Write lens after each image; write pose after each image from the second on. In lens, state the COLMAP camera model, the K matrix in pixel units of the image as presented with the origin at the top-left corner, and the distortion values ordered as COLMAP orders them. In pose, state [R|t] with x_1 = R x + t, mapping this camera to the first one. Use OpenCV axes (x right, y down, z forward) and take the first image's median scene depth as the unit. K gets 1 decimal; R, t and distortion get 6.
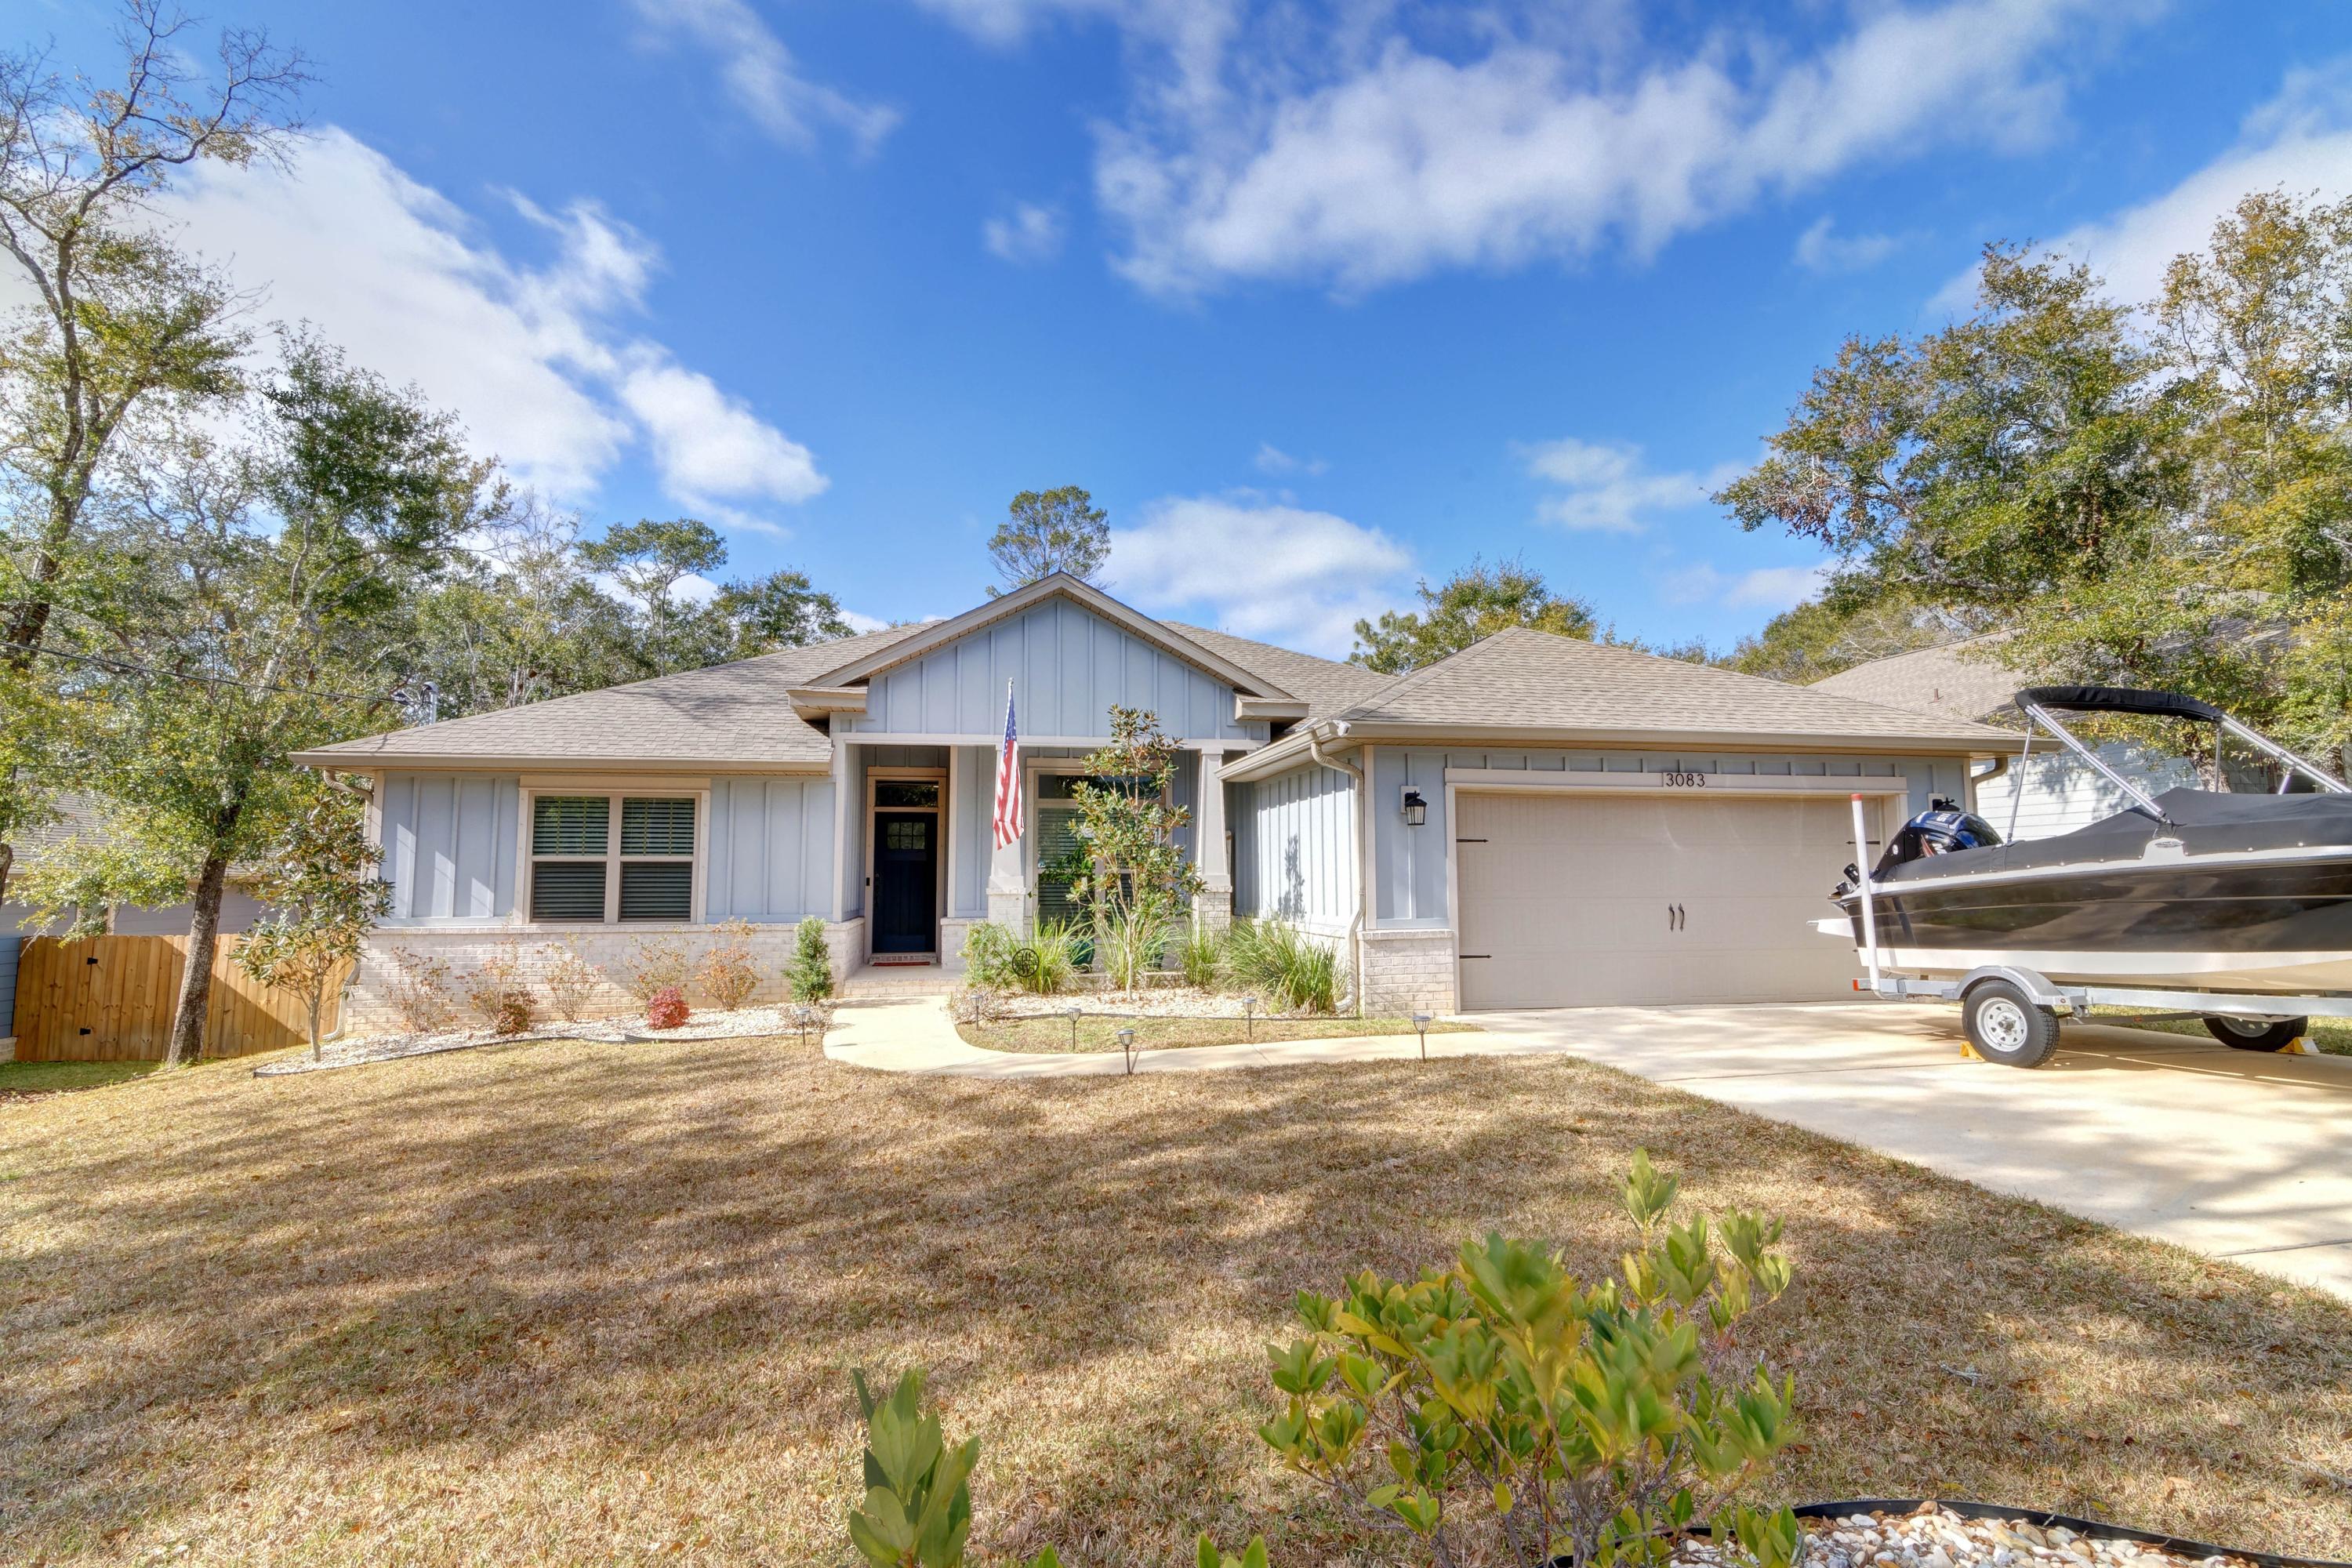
lens RADIAL K [[1124.7, 0, 1176.0], [0, 1124.7, 784.0], [0, 0, 1]] dist [0.005245, -0.000127]
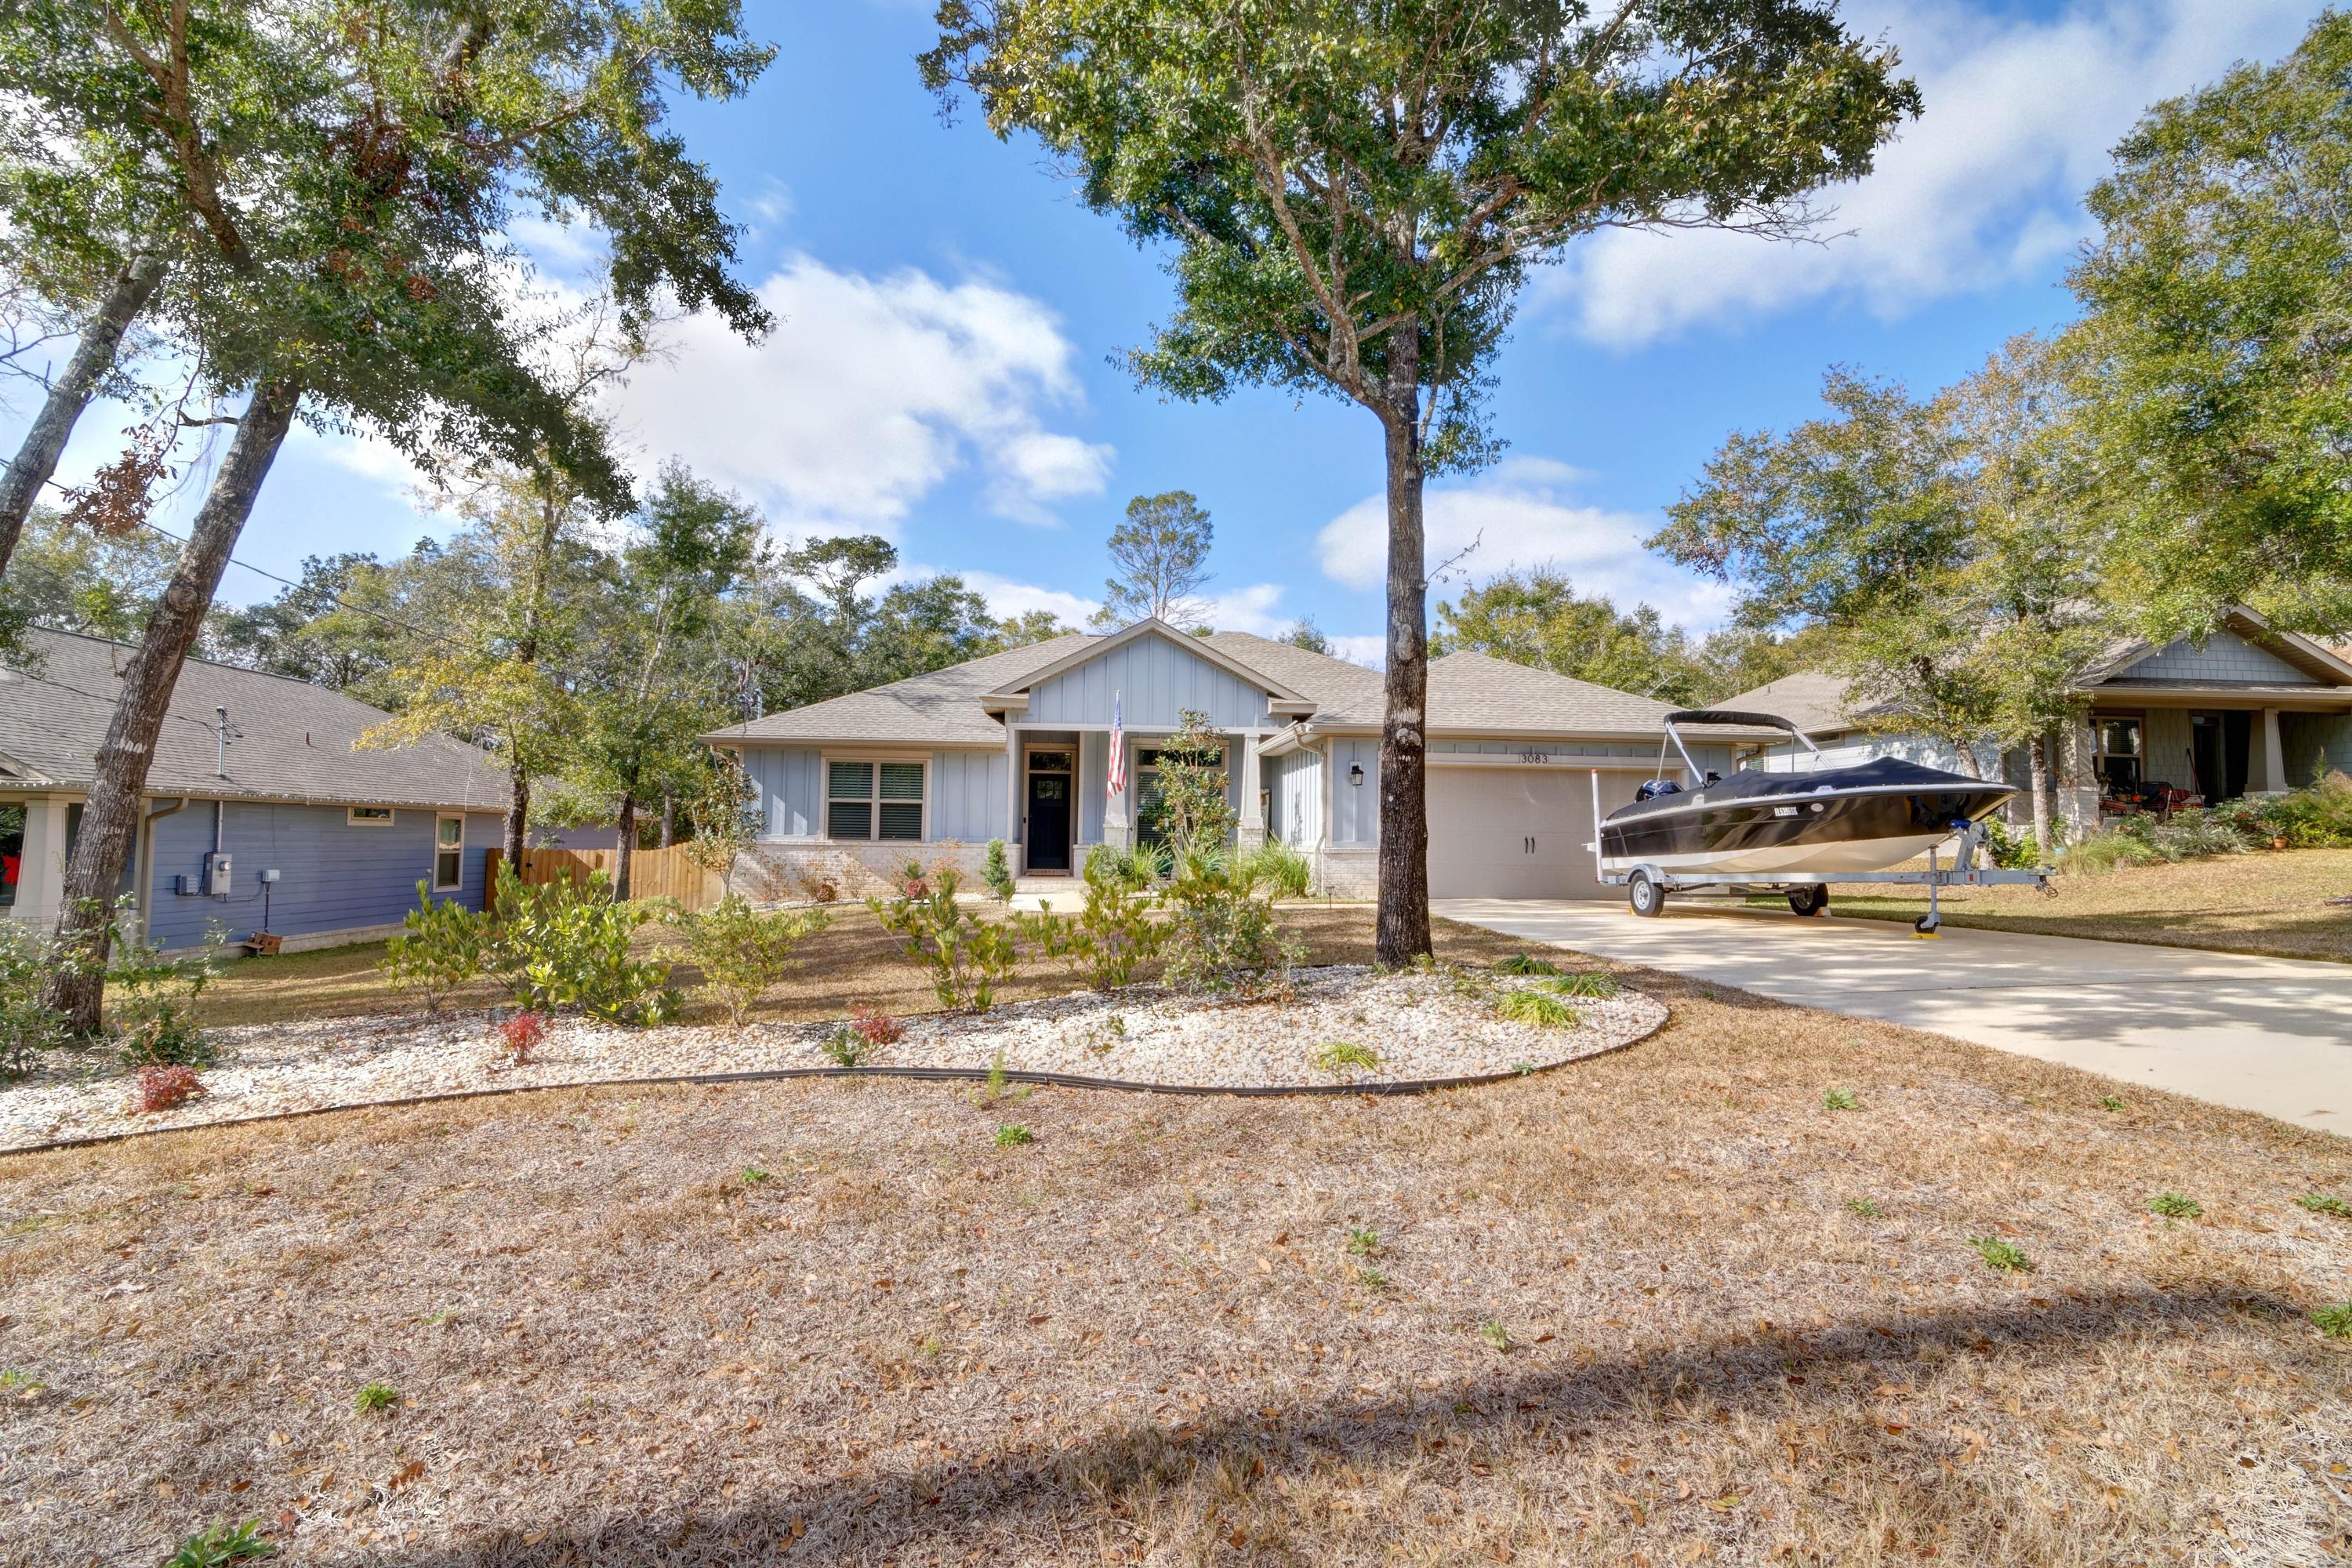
lens RADIAL K [[1124.7, 0, 1176.0], [0, 1124.7, 784.0], [0, 0, 1]] dist [0.005245, -0.000127]
pose [[0.994465, 0.010581, -0.104537, 0.096299], [-0.006974, 0.999370, 0.034813, -0.016893], [0.104839, -0.033892, 0.993912, -0.547890]]
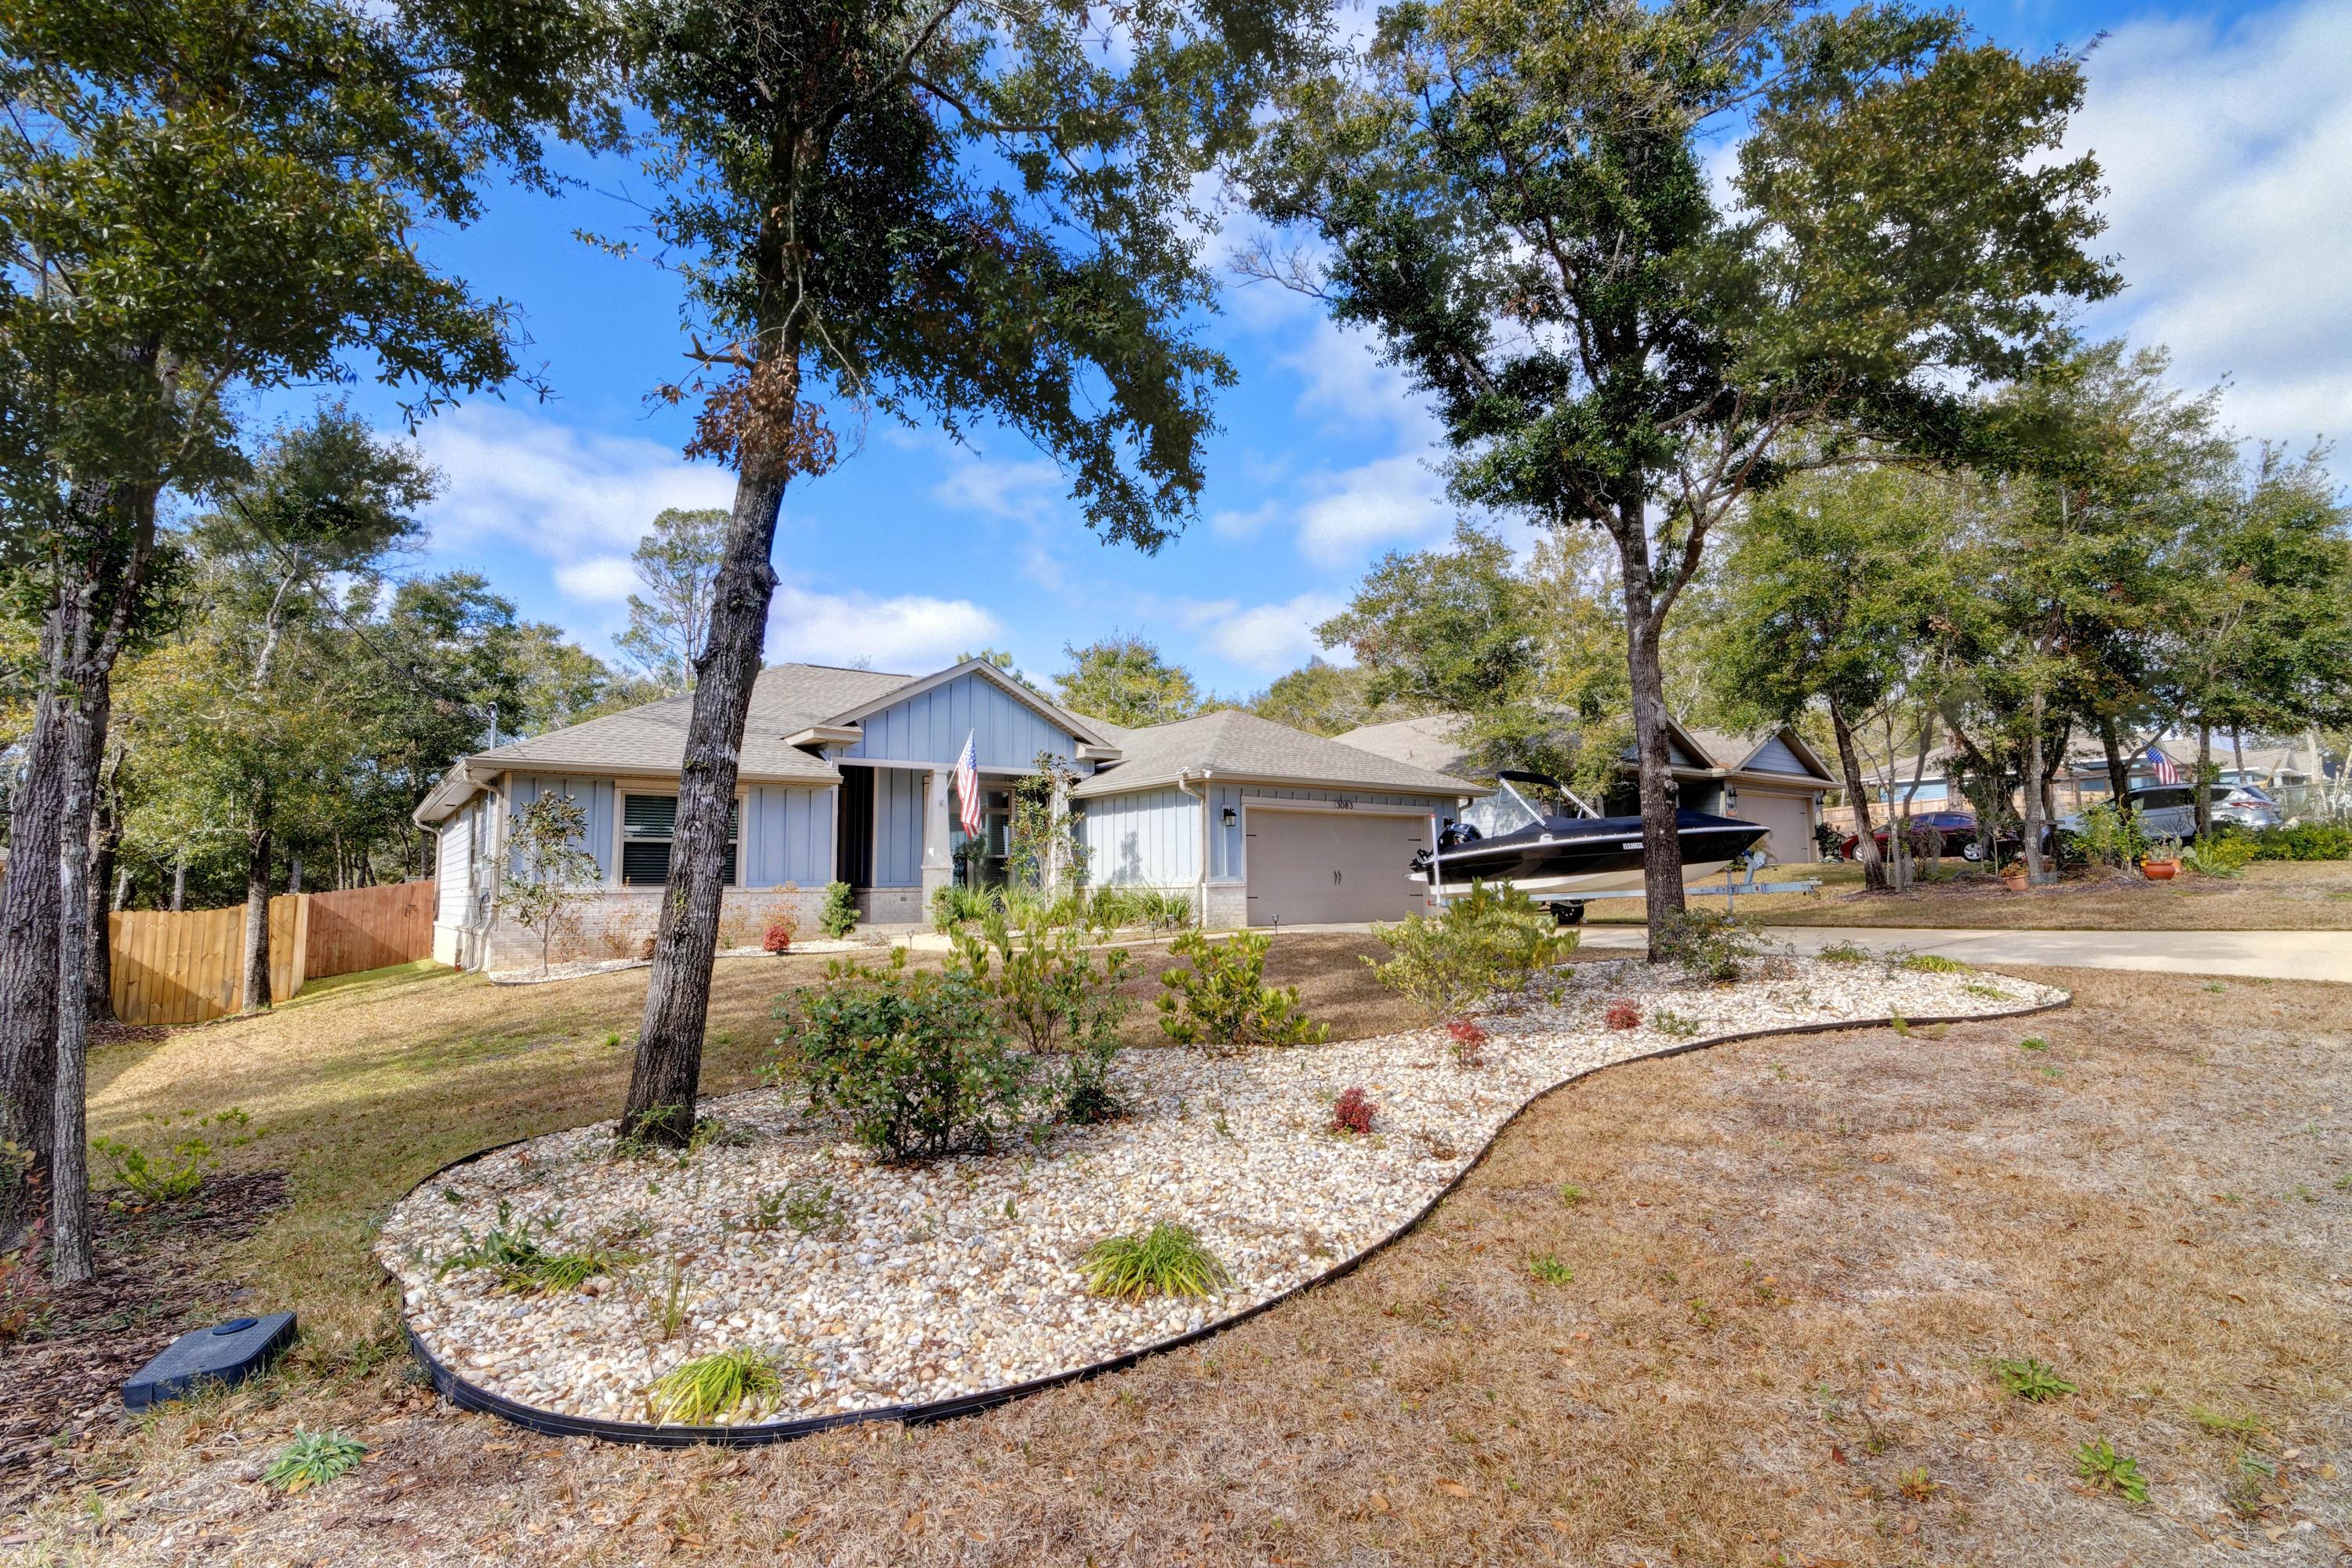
lens RADIAL K [[1139.8, 0, 1176.9], [0, 1139.8, 744.1], [0, 0, 1]] dist [0.000556, -0.016175]
pose [[0.902336, 0.049254, 0.428209, -0.543658], [-0.029691, 0.998193, -0.052249, 0.001698], [-0.430009, 0.034432, 0.902168, -0.535104]]
